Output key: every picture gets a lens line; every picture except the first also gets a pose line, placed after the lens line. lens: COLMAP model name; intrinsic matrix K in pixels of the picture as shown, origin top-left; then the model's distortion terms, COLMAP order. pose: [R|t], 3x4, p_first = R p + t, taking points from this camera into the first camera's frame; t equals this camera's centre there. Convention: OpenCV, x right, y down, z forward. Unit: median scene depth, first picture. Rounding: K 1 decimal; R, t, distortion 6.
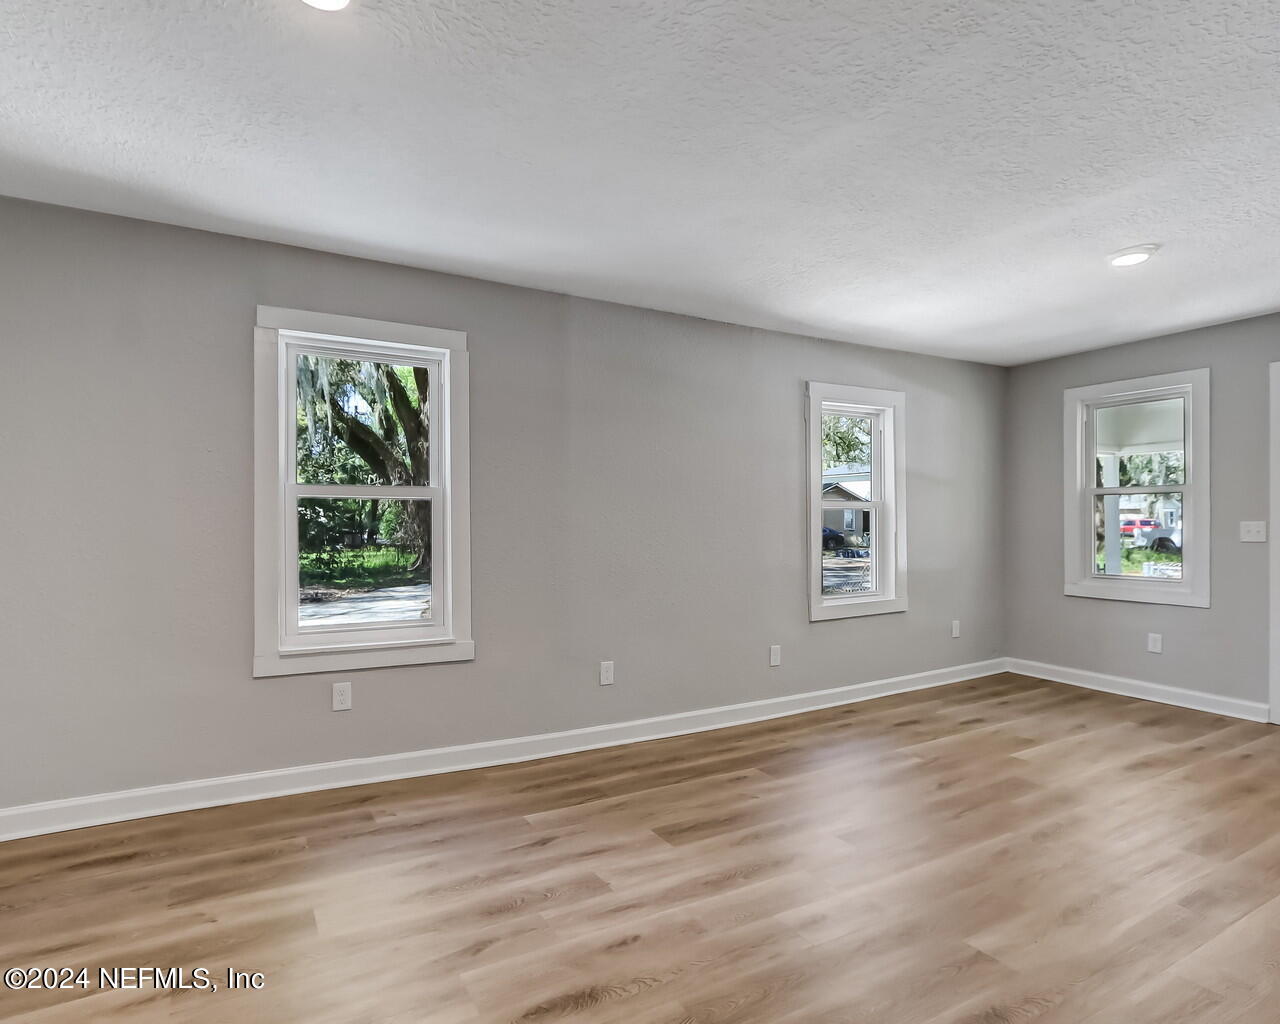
lens RADIAL K [[703.9, 0, 634.6], [0, 703.9, 527.2], [0, 0, 1]] dist [-0.001617, 0.000356]
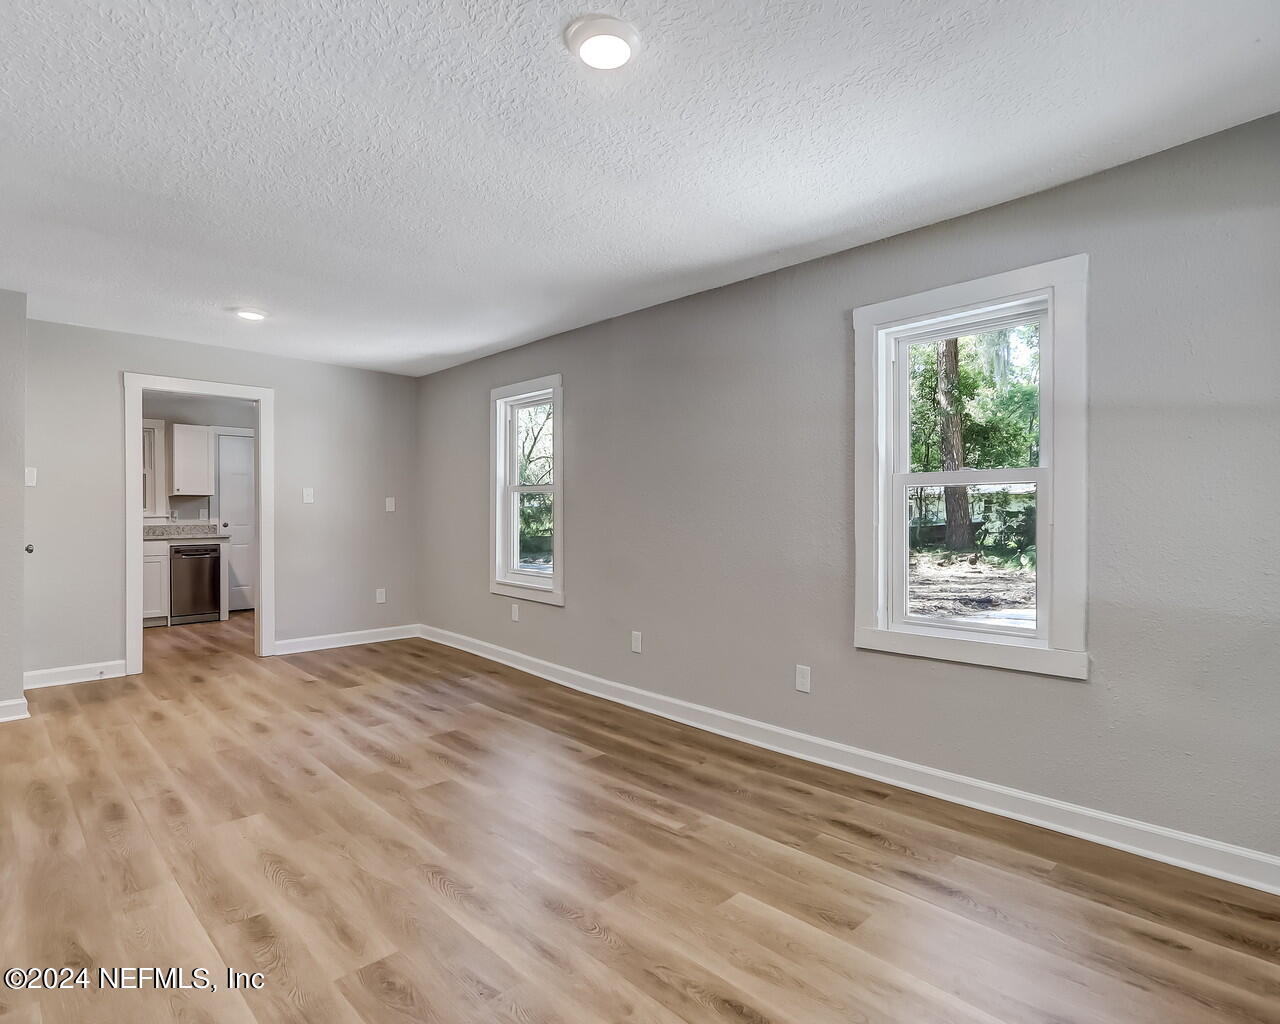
lens RADIAL K [[701.5, 0, 636.1], [0, 701.5, 512.1], [0, 0, 1]] dist [-0.000165, 0.002447]
pose [[0.236739, 0.004197, -0.971564, 1.149818], [-0.005080, 0.999982, 0.003082, -0.003102], [0.971560, 0.004206, 0.236756, 0.809097]]
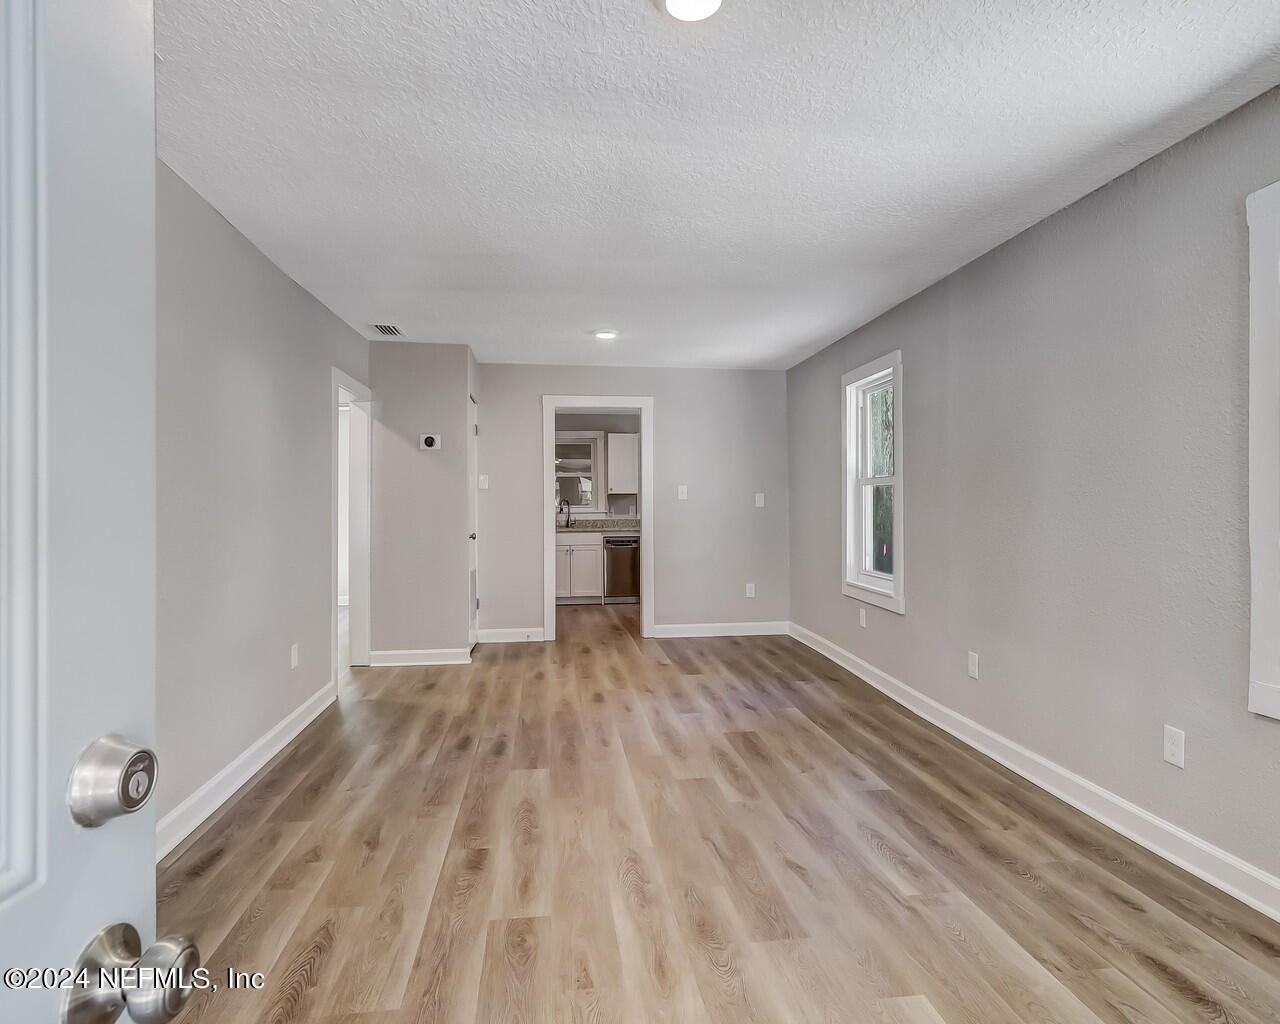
lens RADIAL K [[726.6, 0, 634.4], [0, 726.6, 509.2], [0, 0, 1]] dist [-0.000296, 0.003112]
pose [[-0.395842, 0.006137, -0.918298, 1.105217], [0.001236, 0.999980, 0.006150, -0.002978], [0.918318, 0.001299, -0.395842, 1.067301]]
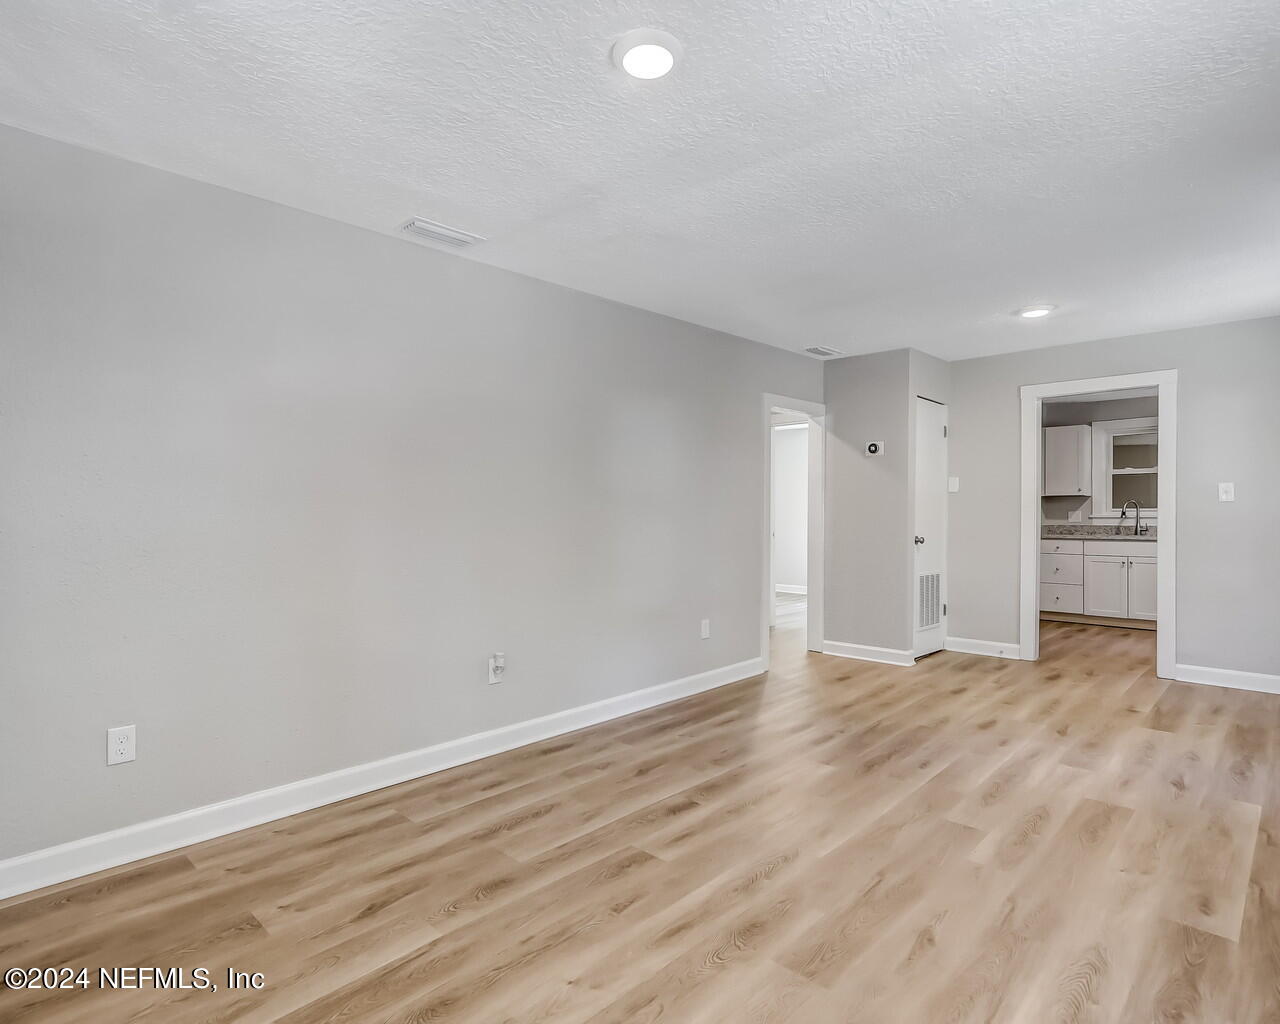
lens RADIAL K [[701.5, 0, 636.1], [0, 701.5, 512.1], [0, 0, 1]] dist [-0.000165, 0.002447]
pose [[-0.962498, 0.004618, -0.271249, 0.789703], [0.002713, 0.999969, 0.007396, -0.008413], [0.271275, 0.006382, -0.962481, 1.418735]]
